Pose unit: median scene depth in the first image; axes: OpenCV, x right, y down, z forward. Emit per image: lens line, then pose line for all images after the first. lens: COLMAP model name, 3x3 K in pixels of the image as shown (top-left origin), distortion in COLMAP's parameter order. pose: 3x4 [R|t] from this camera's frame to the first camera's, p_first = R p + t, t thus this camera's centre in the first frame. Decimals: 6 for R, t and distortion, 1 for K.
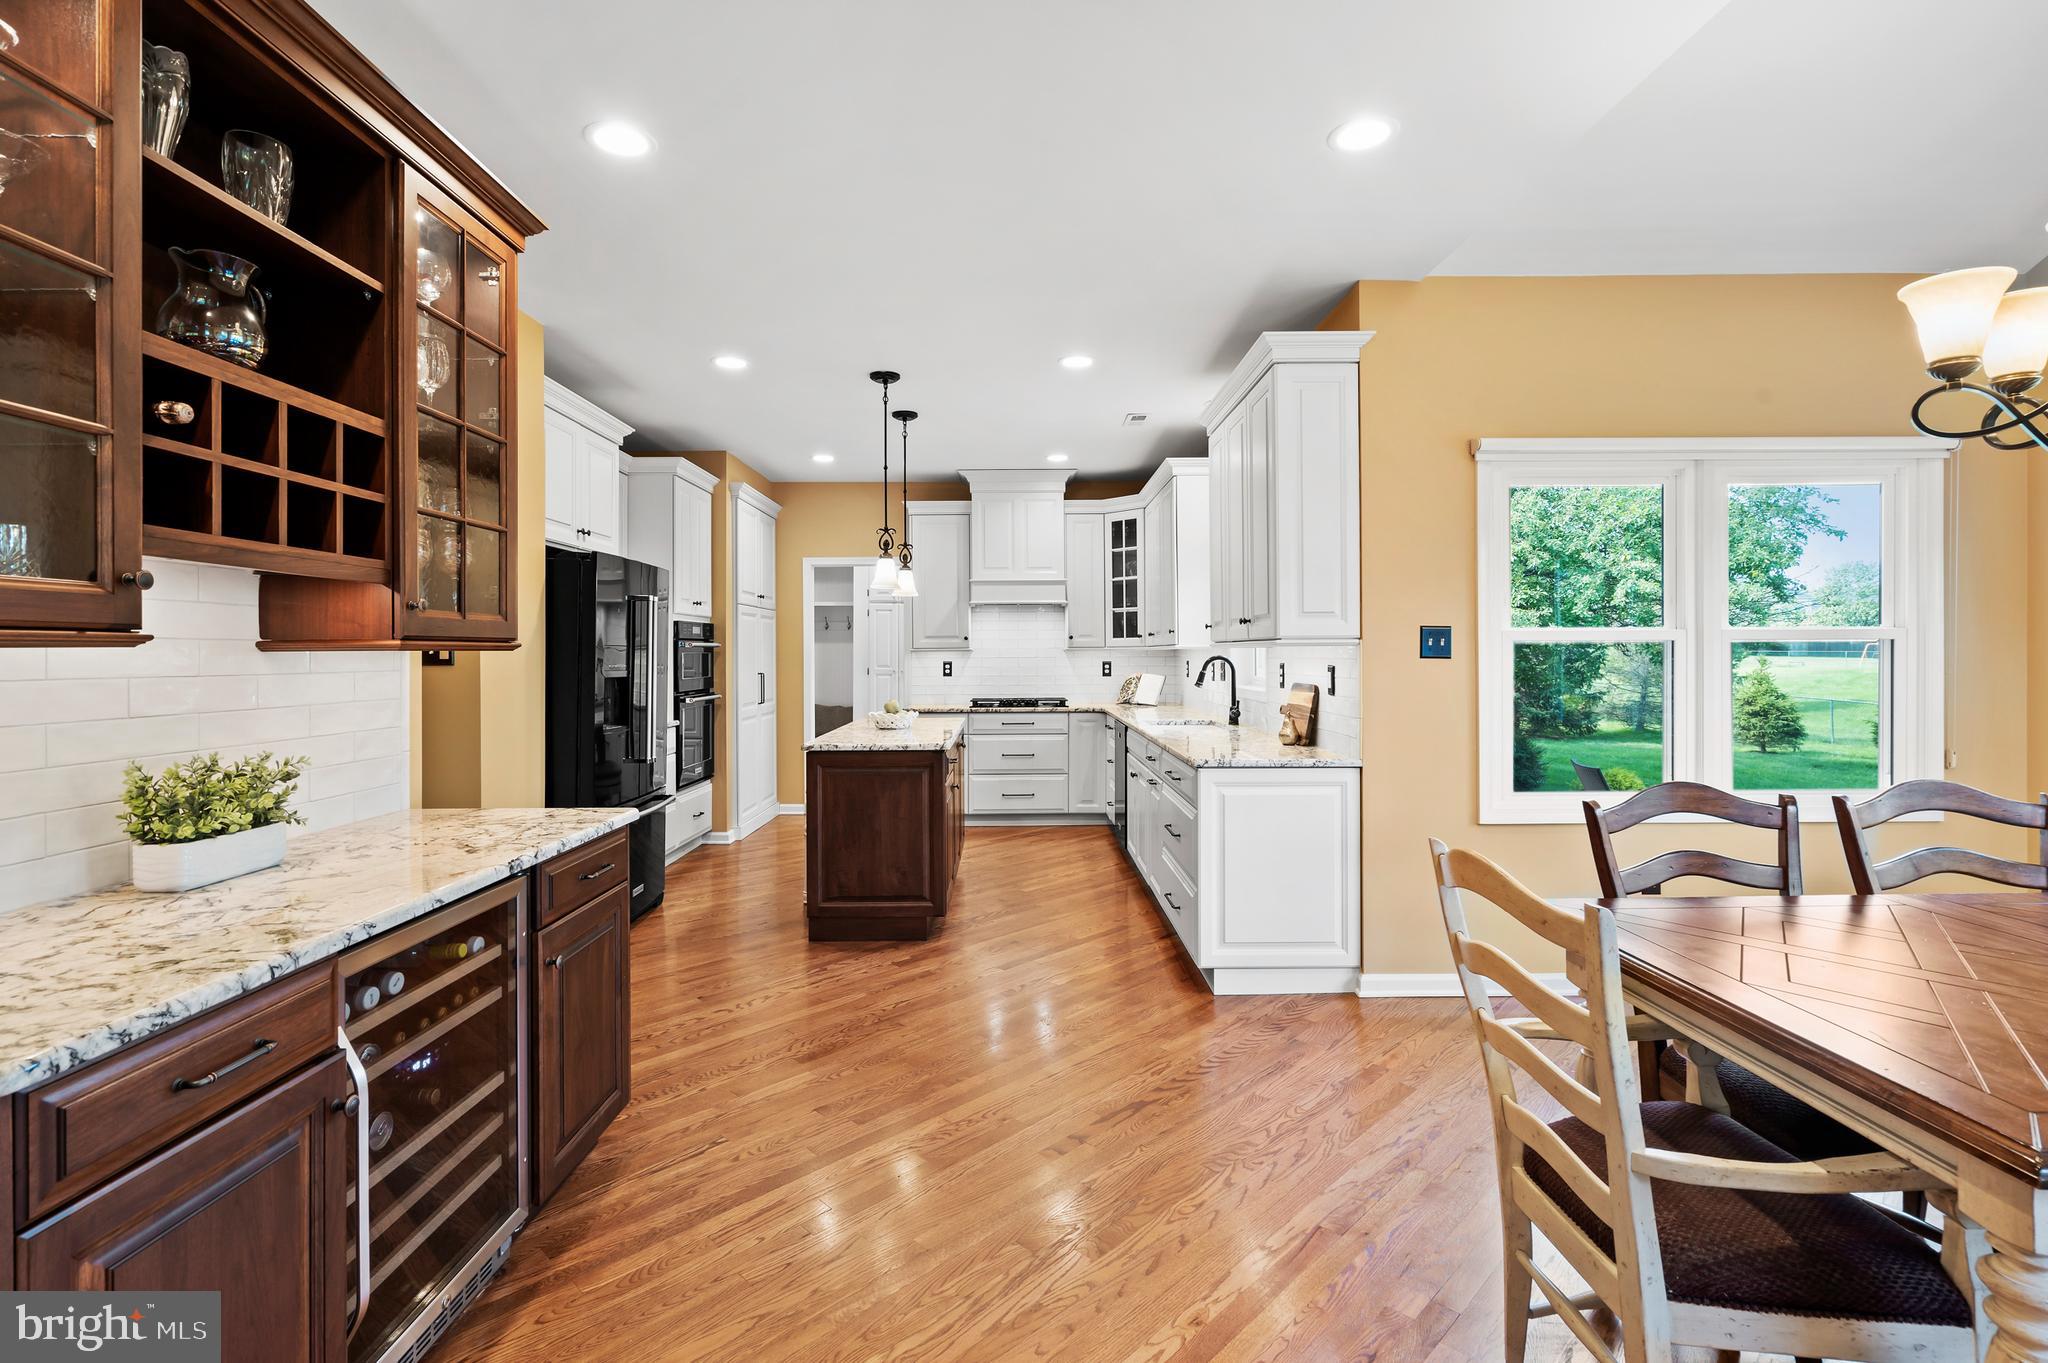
lens RADIAL K [[946.2, 0, 1022.5], [0, 946.2, 650.3], [0, 0, 1]] dist [-0.002778, 0.001587]
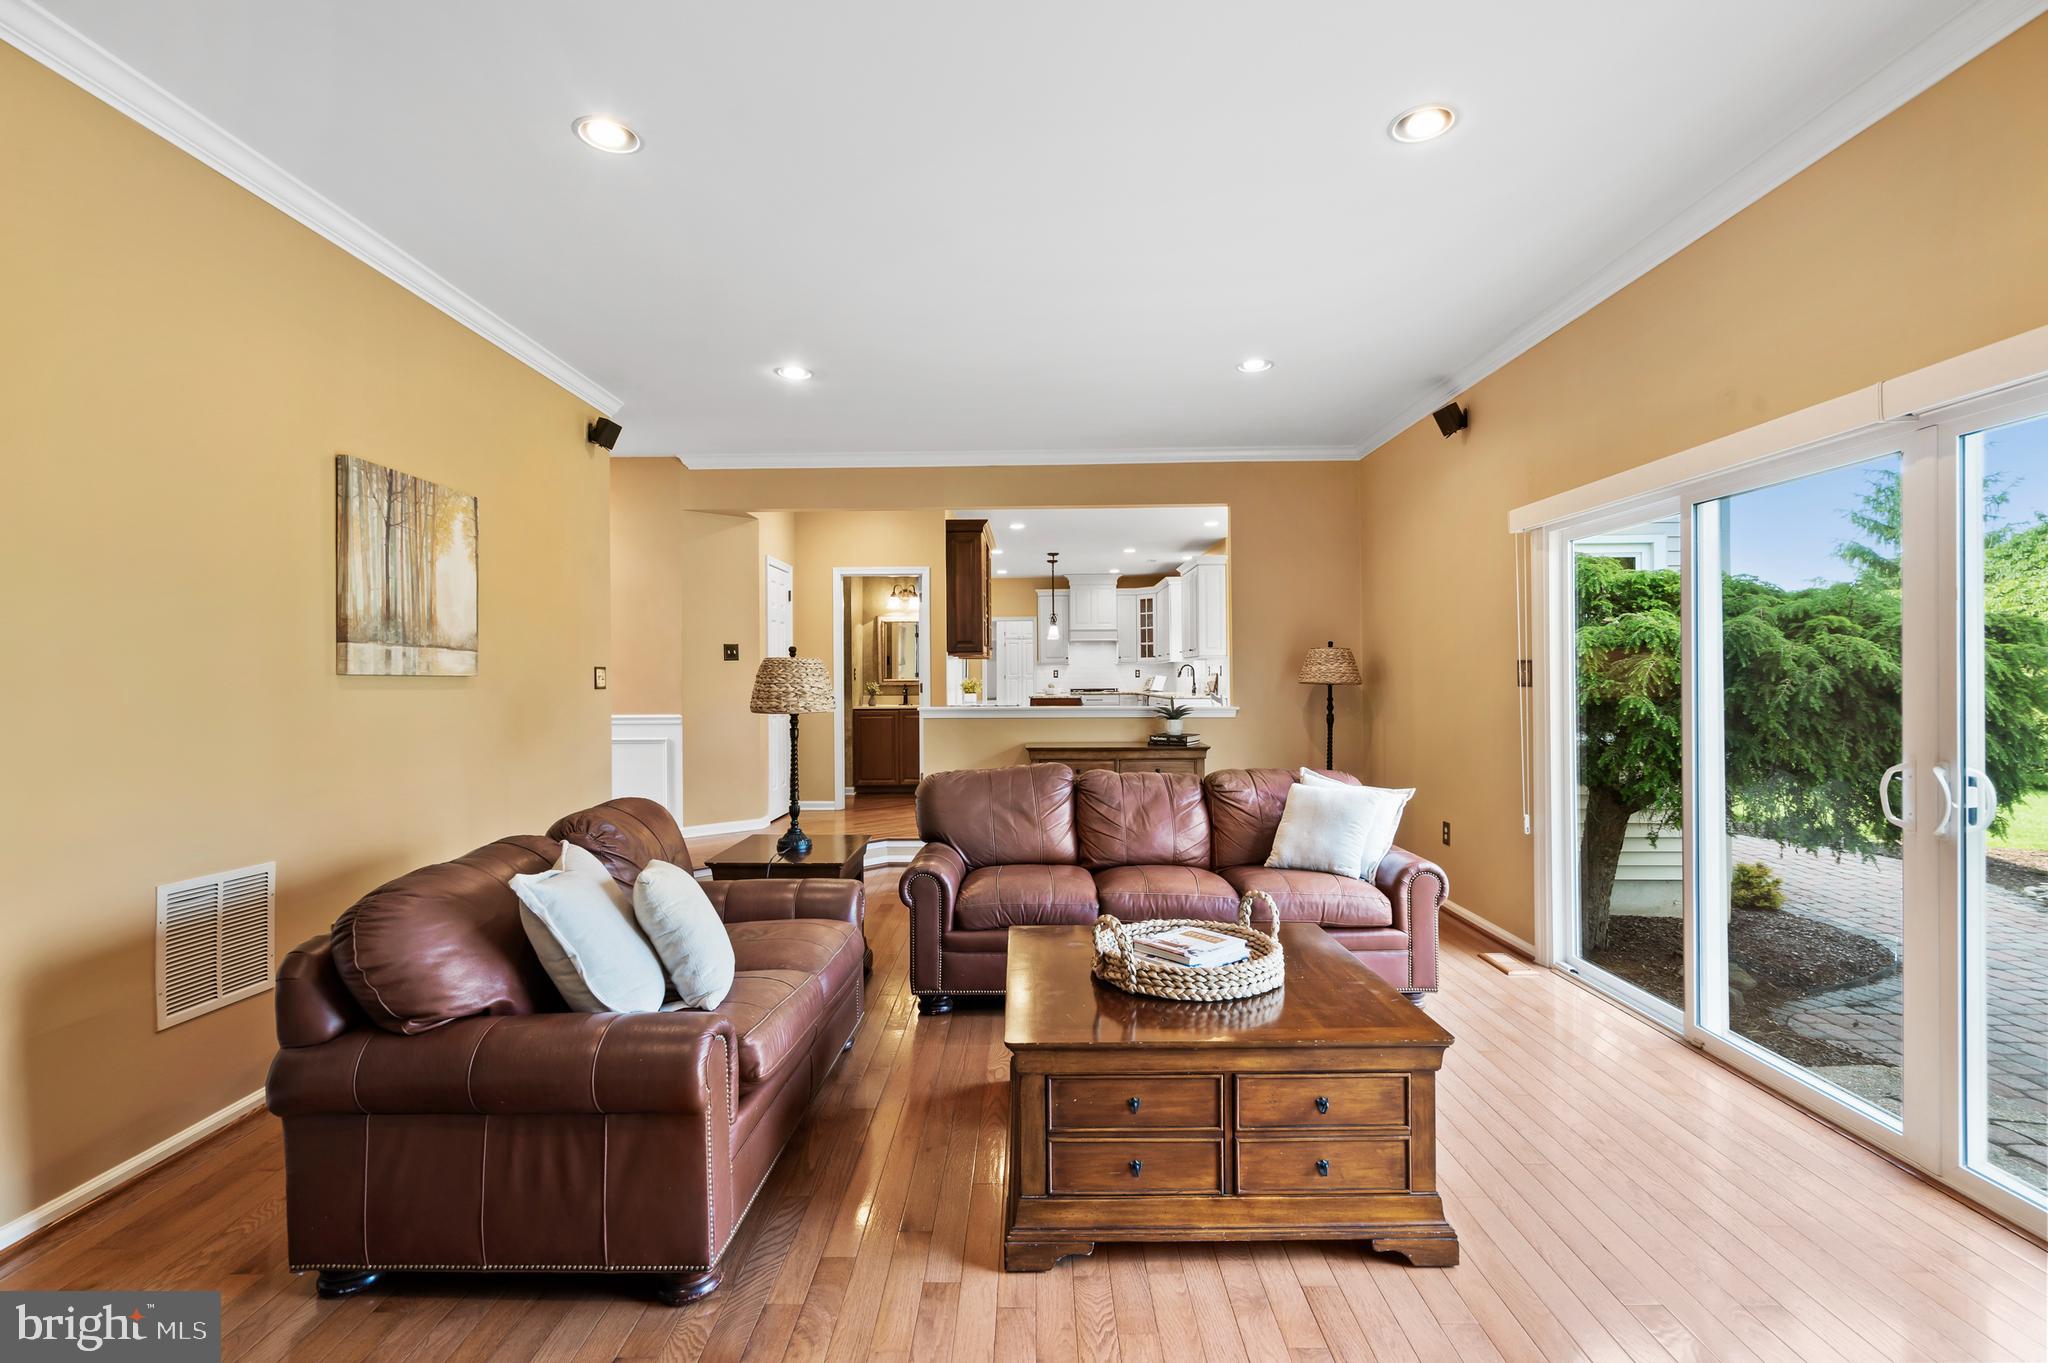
lens RADIAL K [[925.9, 0, 1024.0], [0, 925.9, 681.5], [0, 0, 1]] dist [-0.002257, 0.000040]
pose [[0.999728, -0.003072, -0.023135, -0.155026], [0.003243, 0.999967, 0.007383, 0.032515], [0.023111, -0.007456, 0.999705, -1.401737]]
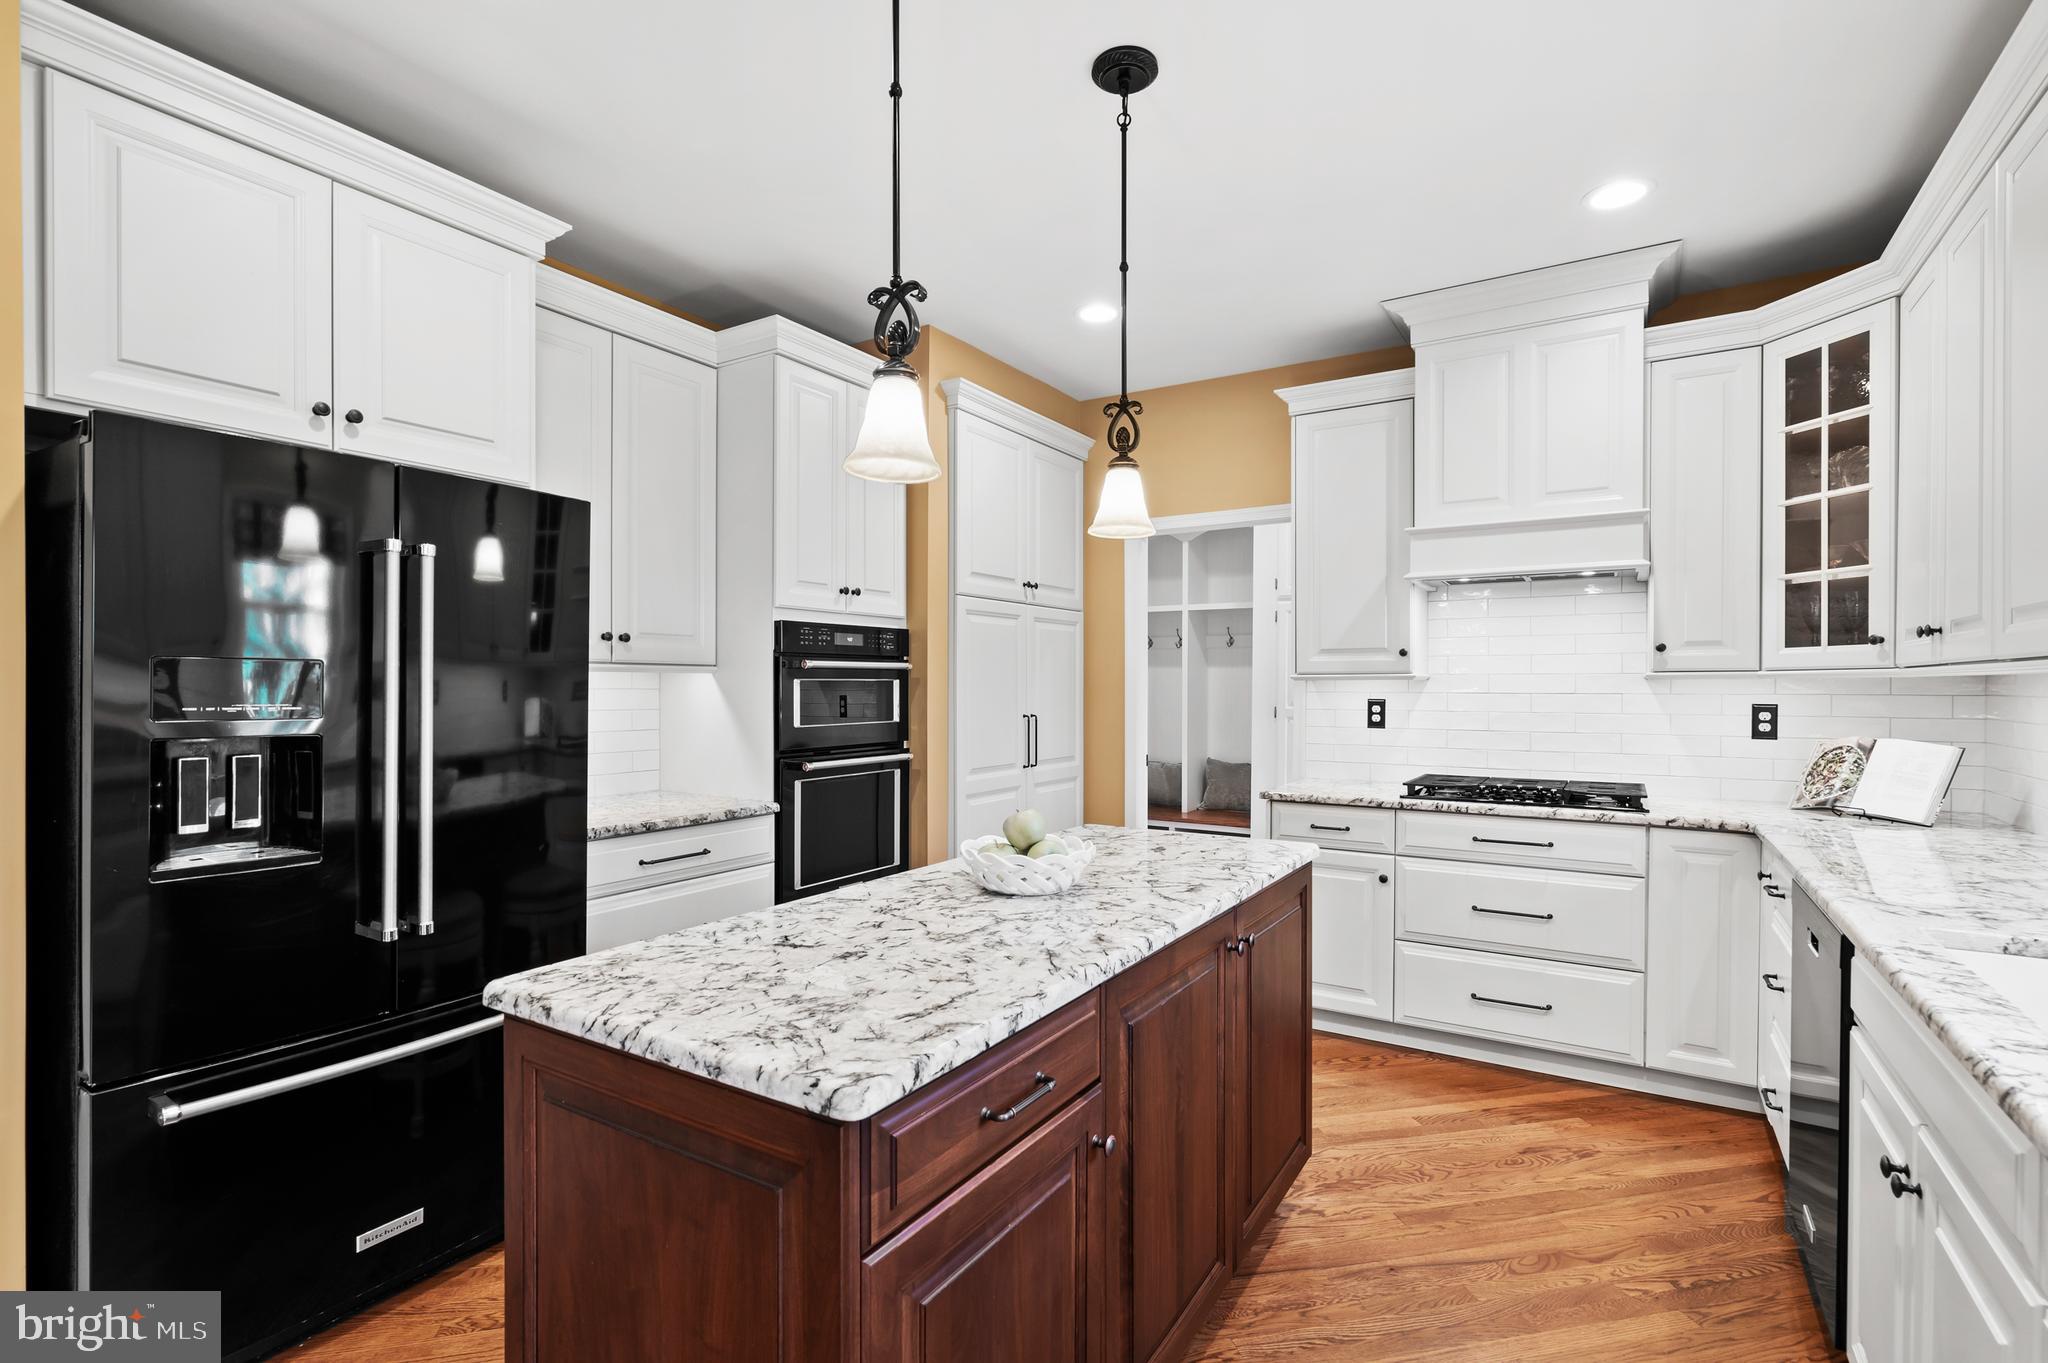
lens RADIAL K [[951.1, 0, 1030.3], [0, 951.1, 692.3], [0, 0, 1]] dist [-0.004311, 0.004093]
pose [[0.843446, 0.010226, -0.537117, 0.061382], [-0.003402, 0.999900, 0.013695, 0.002516], [0.537204, -0.009724, 0.843397, 0.711019]]
